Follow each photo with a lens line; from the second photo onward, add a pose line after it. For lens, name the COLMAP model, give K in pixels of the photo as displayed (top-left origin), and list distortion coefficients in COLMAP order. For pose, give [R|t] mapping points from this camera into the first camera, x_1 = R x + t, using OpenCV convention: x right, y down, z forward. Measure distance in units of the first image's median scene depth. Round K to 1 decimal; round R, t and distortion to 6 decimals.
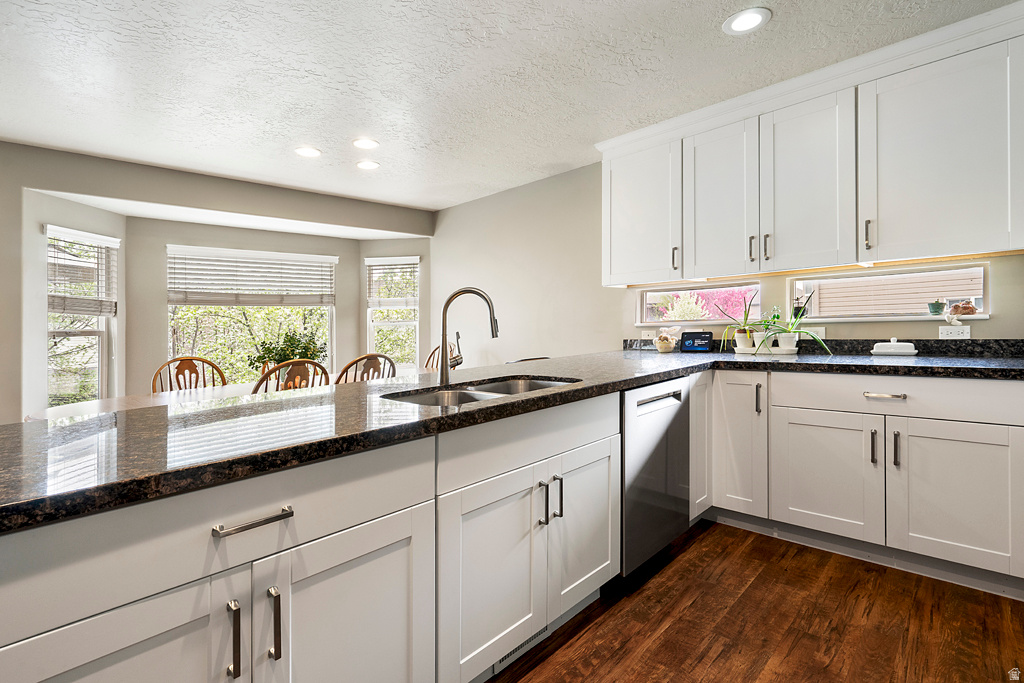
lens RADIAL K [[501.7, 0, 524.4], [0, 501.7, 313.1], [0, 0, 1]] dist [-0.004791, 0.002770]
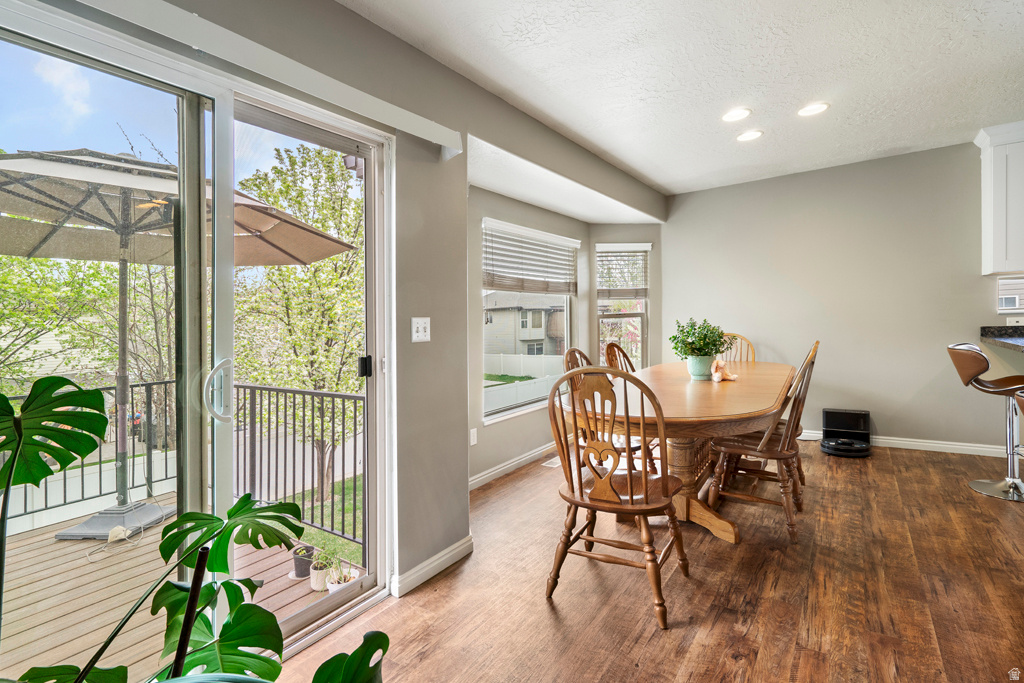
lens RADIAL K [[501.7, 0, 551.8], [0, 501.7, 315.2], [0, 0, 1]] dist [-0.004791, 0.002770]
pose [[0.977876, 0.002271, 0.209173, -1.062369], [-0.001572, 0.999993, -0.003507, 0.042547], [-0.209180, 0.003101, 0.977872, 0.253986]]
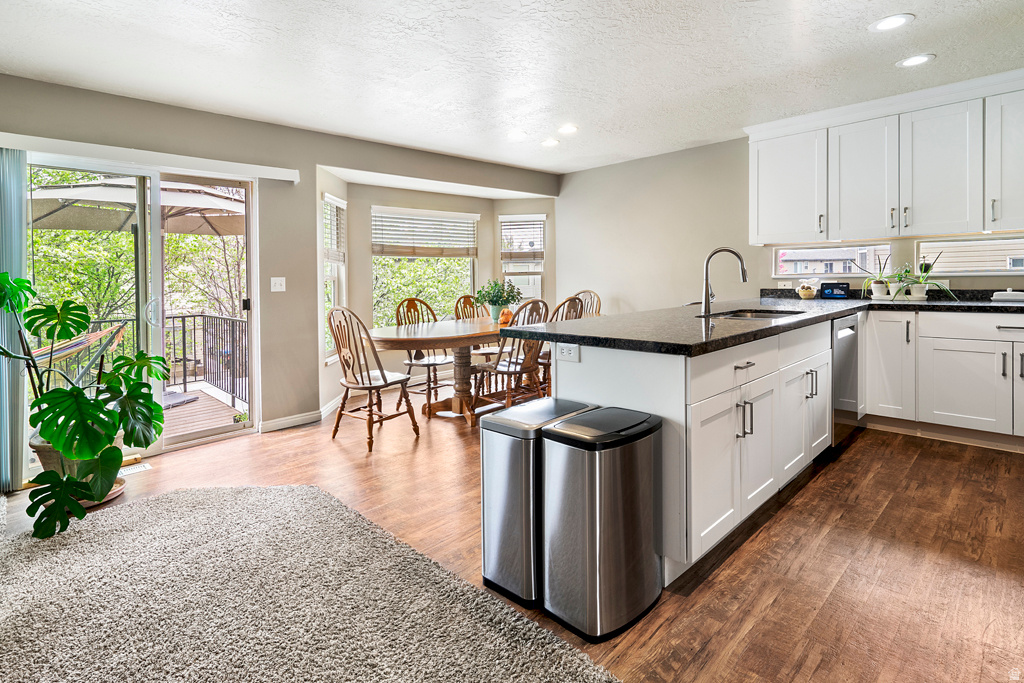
lens RADIAL K [[542.2, 0, 521.7], [0, 542.2, 266.0], [0, 0, 1]] dist [0.007206, 0.004245]
pose [[0.999827, 0.011503, -0.014622, -0.443104], [-0.011508, 0.999934, -0.000254, 0.005311], [0.014618, 0.000422, 0.999893, -0.385340]]
